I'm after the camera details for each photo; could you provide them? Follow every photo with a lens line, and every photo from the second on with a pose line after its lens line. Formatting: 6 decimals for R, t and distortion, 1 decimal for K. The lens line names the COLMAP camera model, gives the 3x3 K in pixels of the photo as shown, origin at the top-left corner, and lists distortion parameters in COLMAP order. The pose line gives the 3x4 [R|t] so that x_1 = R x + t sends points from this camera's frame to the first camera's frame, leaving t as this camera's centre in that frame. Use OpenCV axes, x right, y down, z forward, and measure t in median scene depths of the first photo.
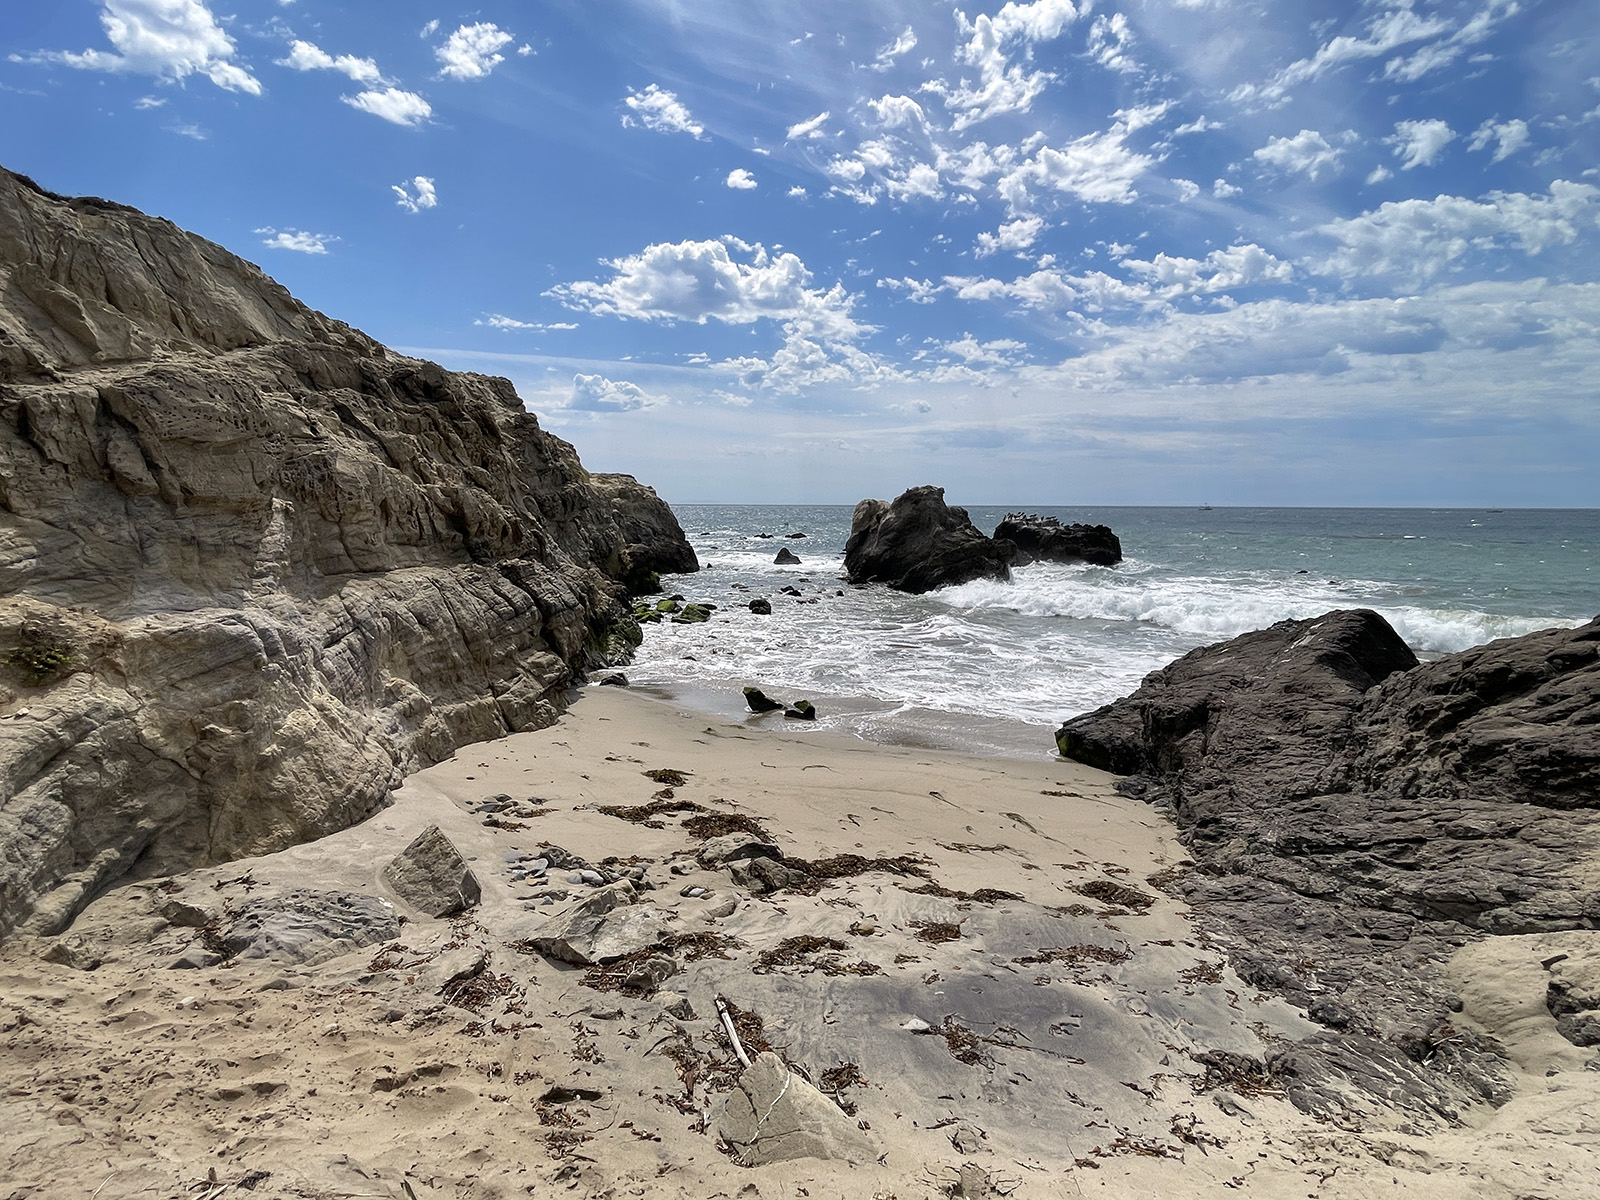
lens RADIAL K [[800.2, 0, 798.1], [0, 800.2, 610.2], [0, 0, 1]] dist [-0.011795, 0.001294]
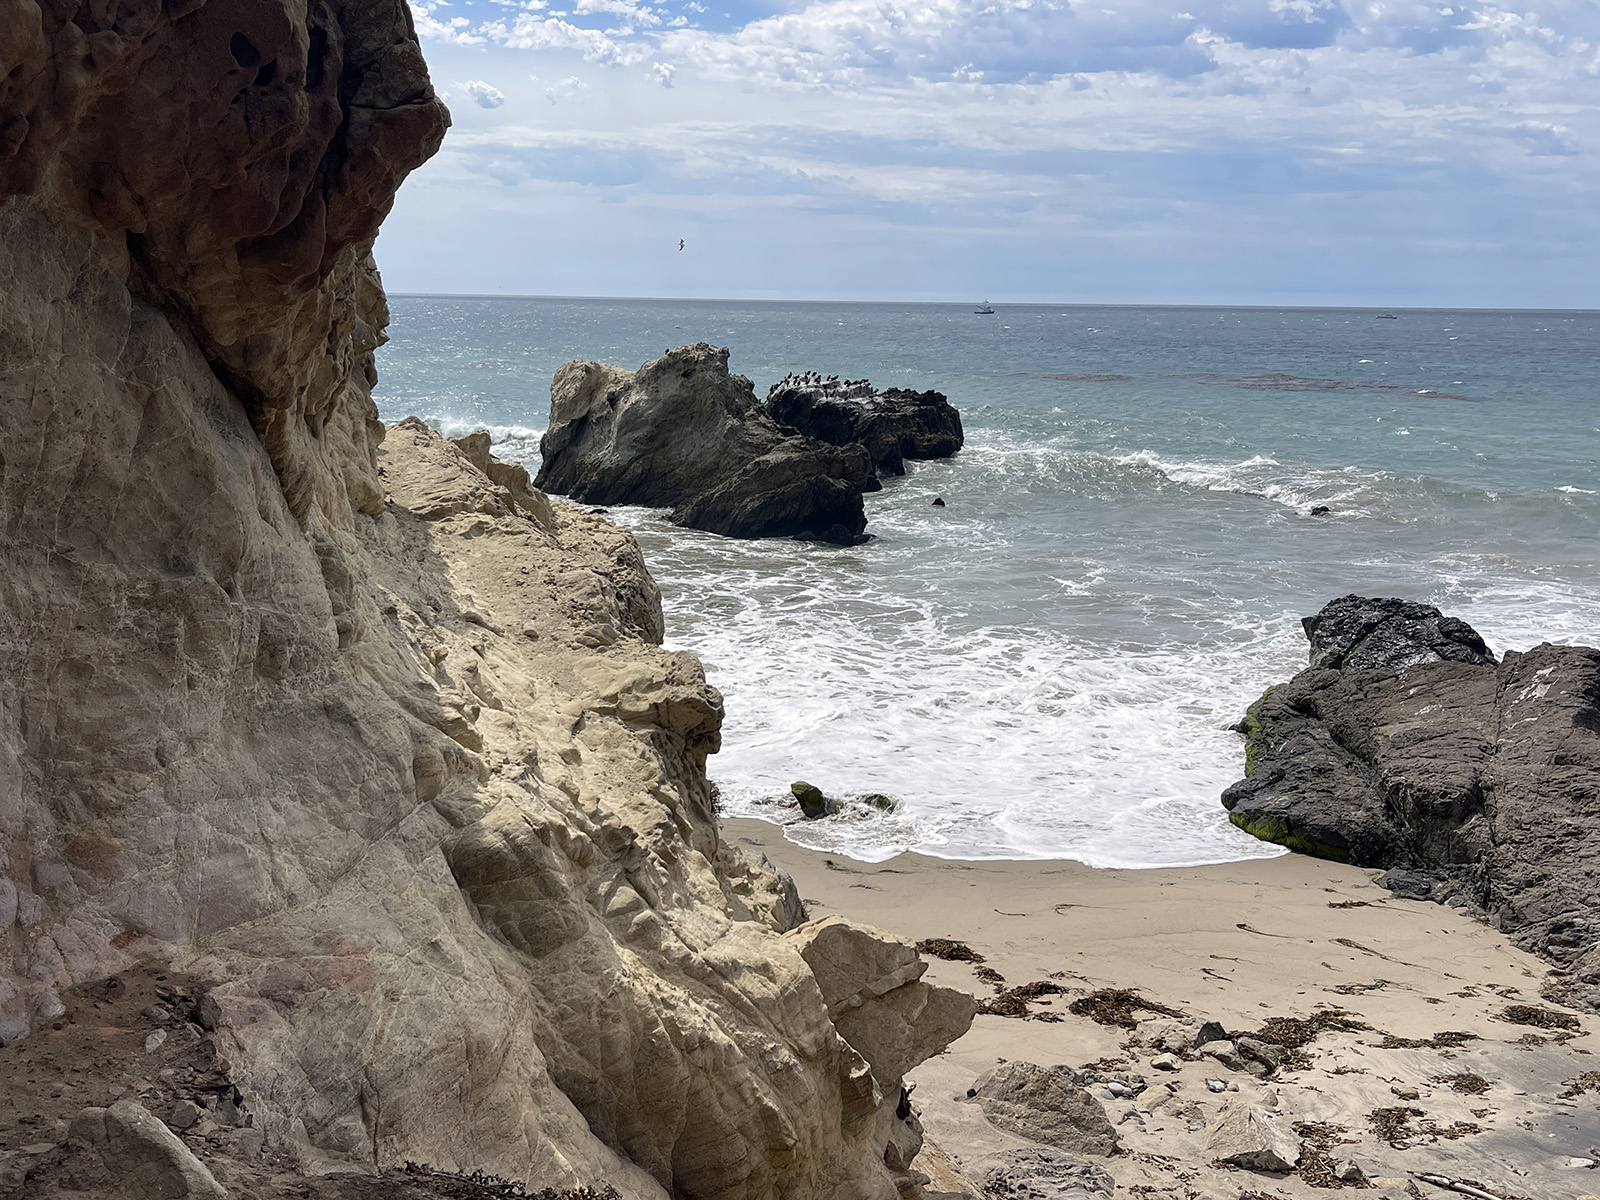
lens RADIAL K [[1531.8, 0, 836.8], [0, 1531.8, 620.6], [0, 0, 1]] dist [0.062917, 0.000000]
pose [[0.927281, -0.067941, 0.368149, -0.687184], [0.037527, 0.995310, 0.089160, -0.216015], [-0.372480, -0.068861, 0.925482, -0.278098]]
